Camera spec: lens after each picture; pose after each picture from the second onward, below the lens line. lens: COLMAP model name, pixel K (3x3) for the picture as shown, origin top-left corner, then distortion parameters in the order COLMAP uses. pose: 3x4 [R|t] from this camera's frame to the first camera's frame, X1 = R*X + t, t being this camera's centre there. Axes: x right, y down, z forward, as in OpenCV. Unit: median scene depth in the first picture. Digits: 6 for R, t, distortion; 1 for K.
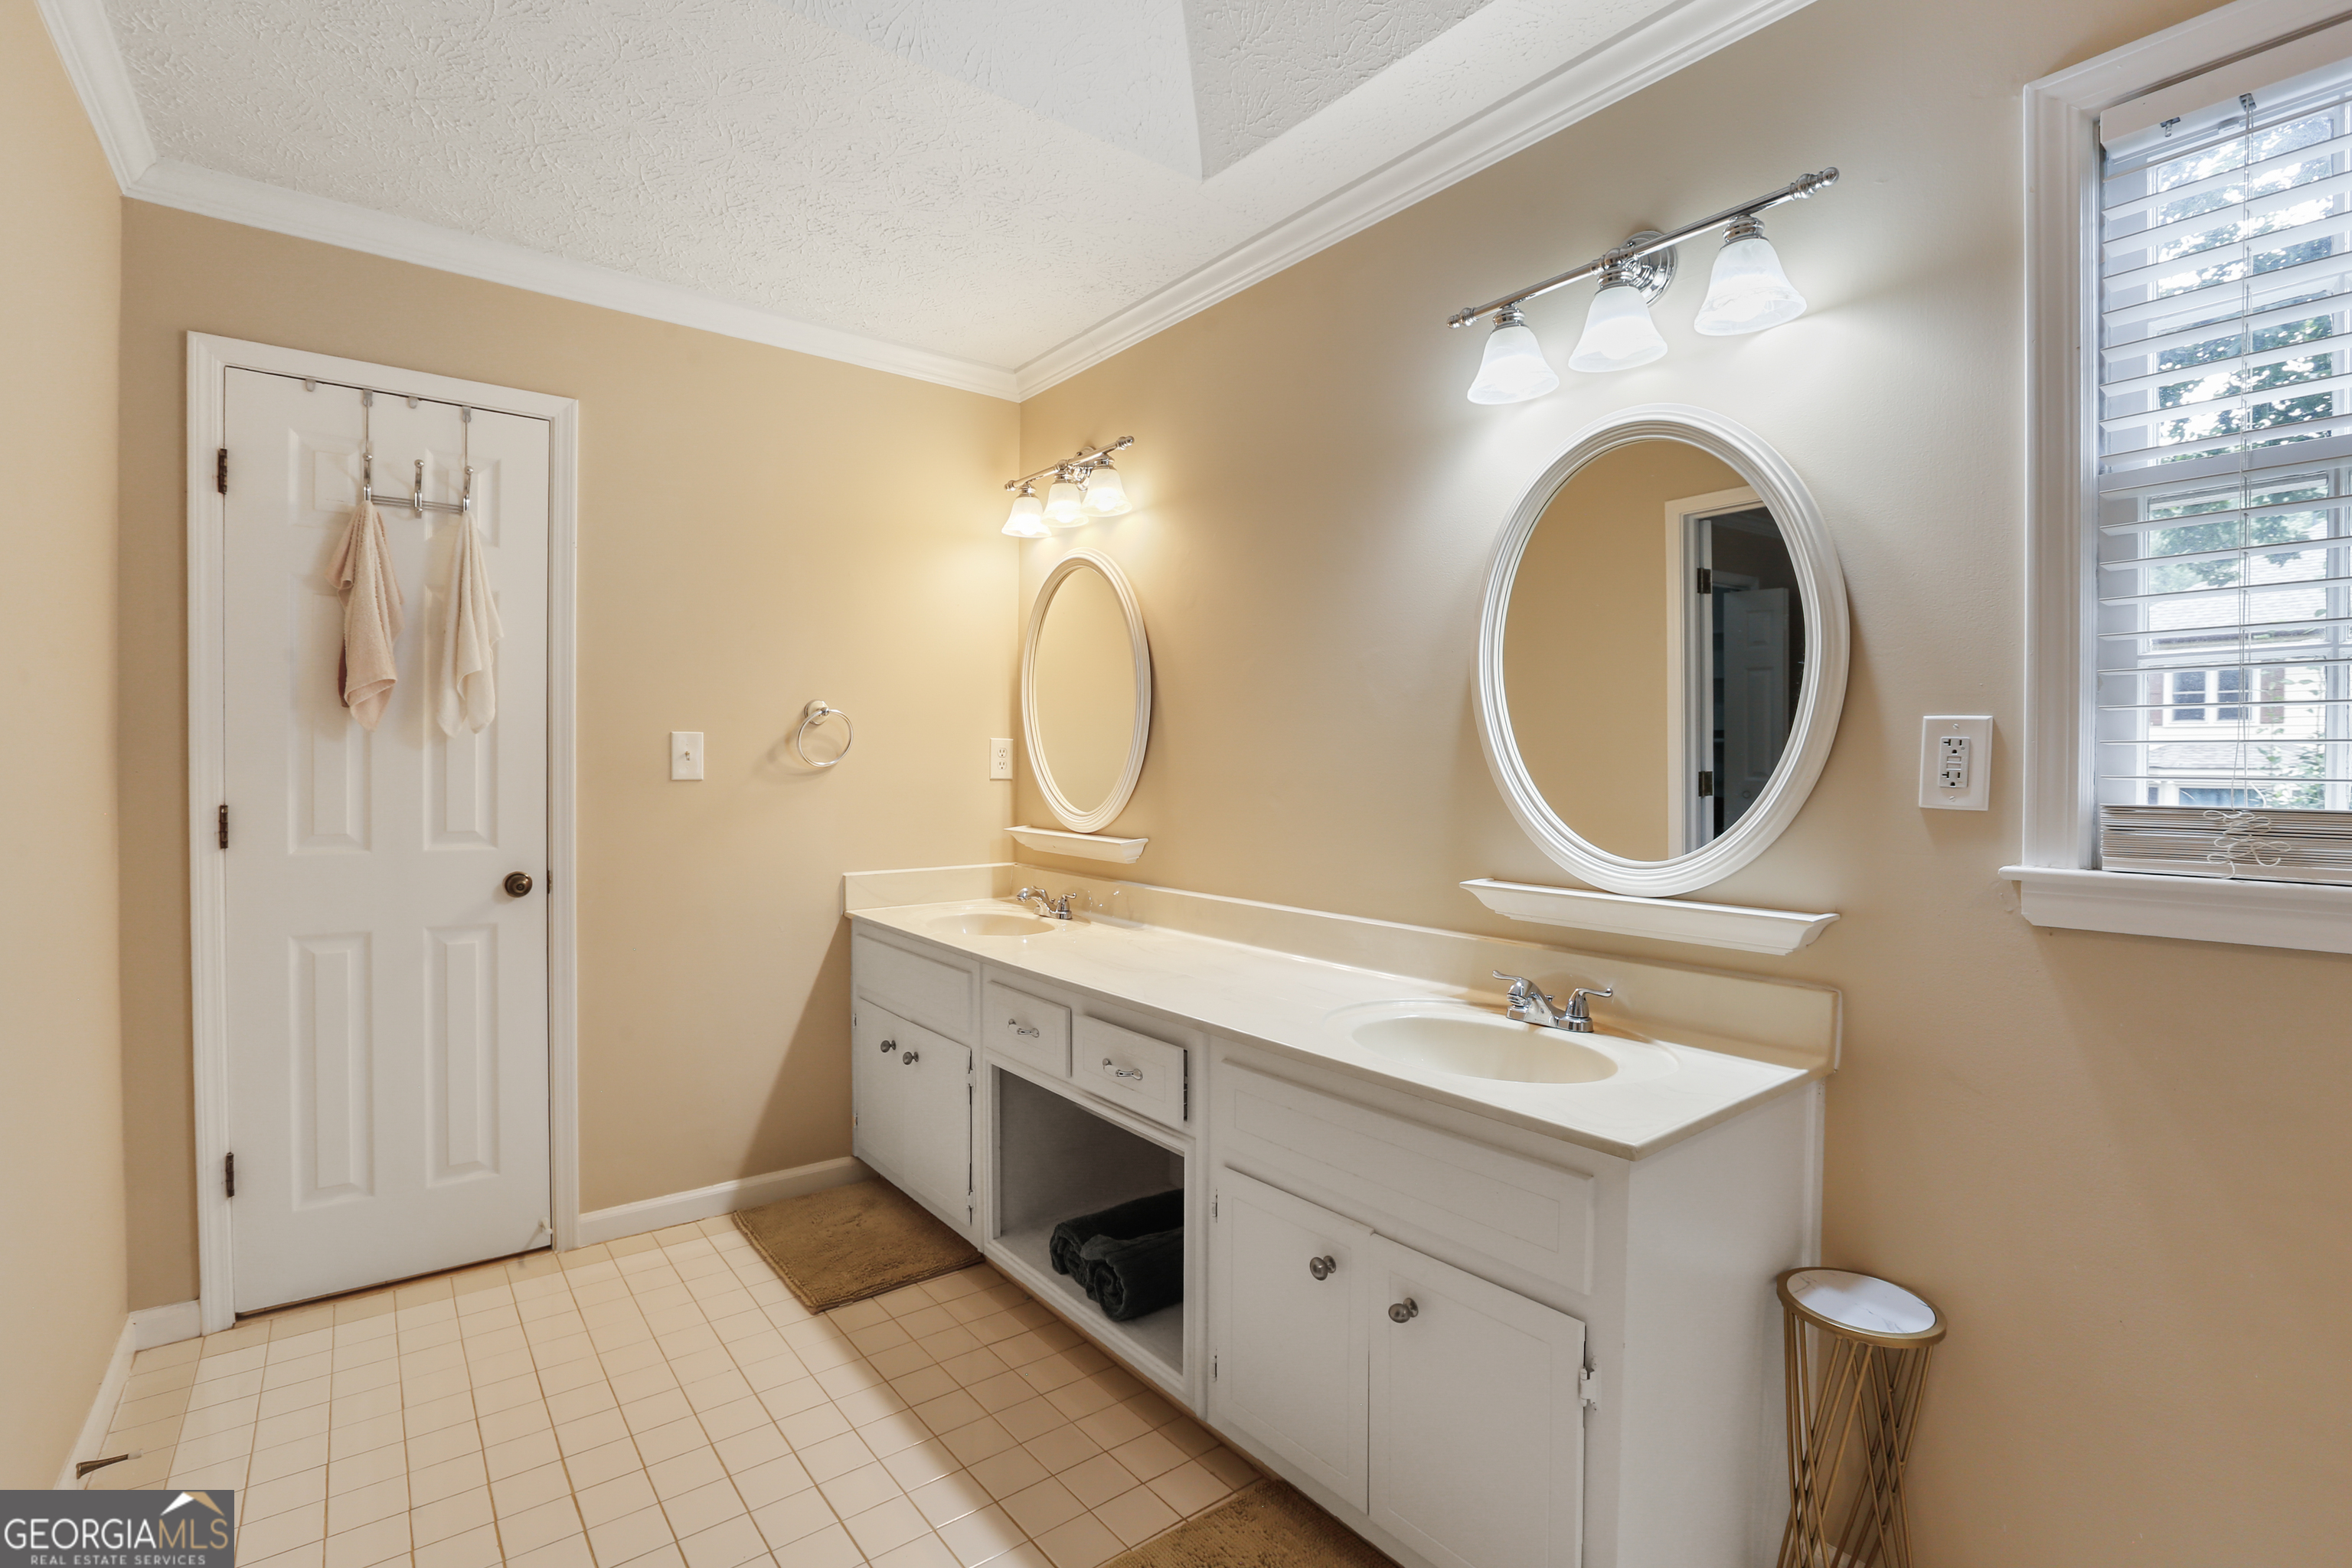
lens RADIAL K [[1076.3, 0, 1188.4], [0, 1076.3, 774.1], [0, 0, 1]] dist [-0.001125, -0.000242]
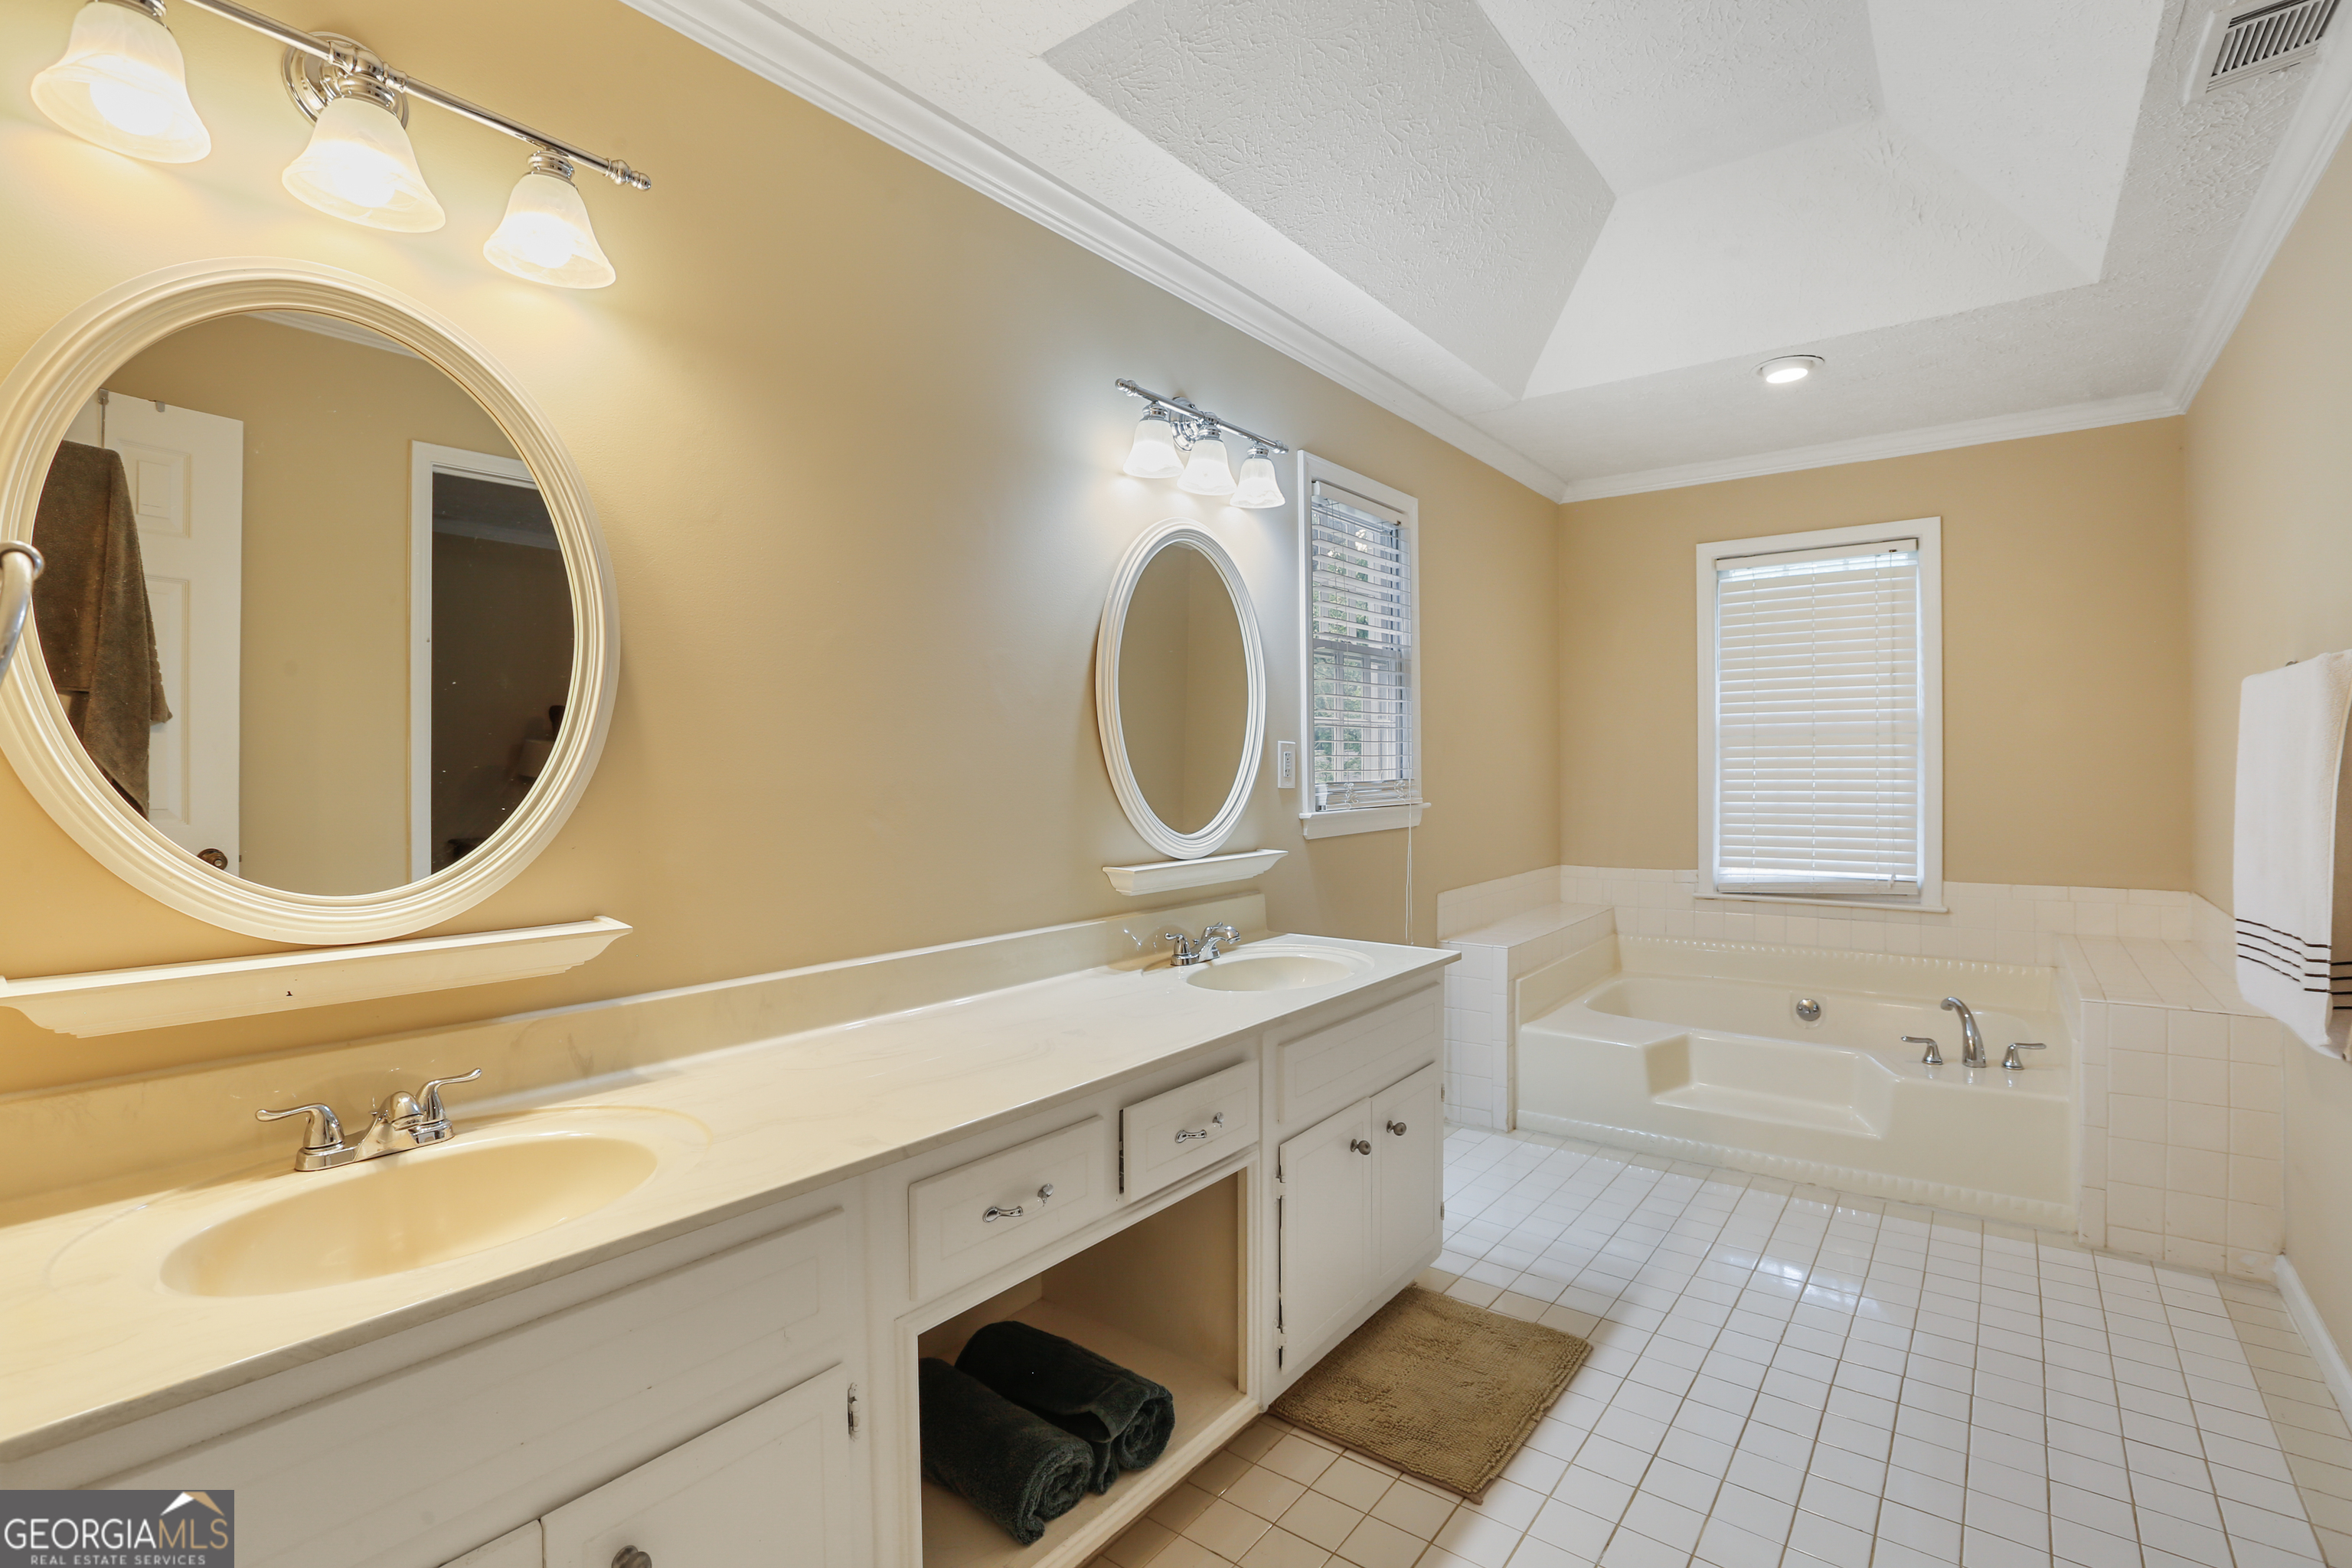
lens RADIAL K [[1076.3, 0, 1190.5], [0, 1076.3, 769.7], [0, 0, 1]] dist [-0.001125, -0.000242]
pose [[-0.222811, -0.005337, 0.974847, -0.898396], [0.016615, 0.999819, 0.009271, -0.017198], [-0.974720, 0.018263, -0.222682, 1.197514]]
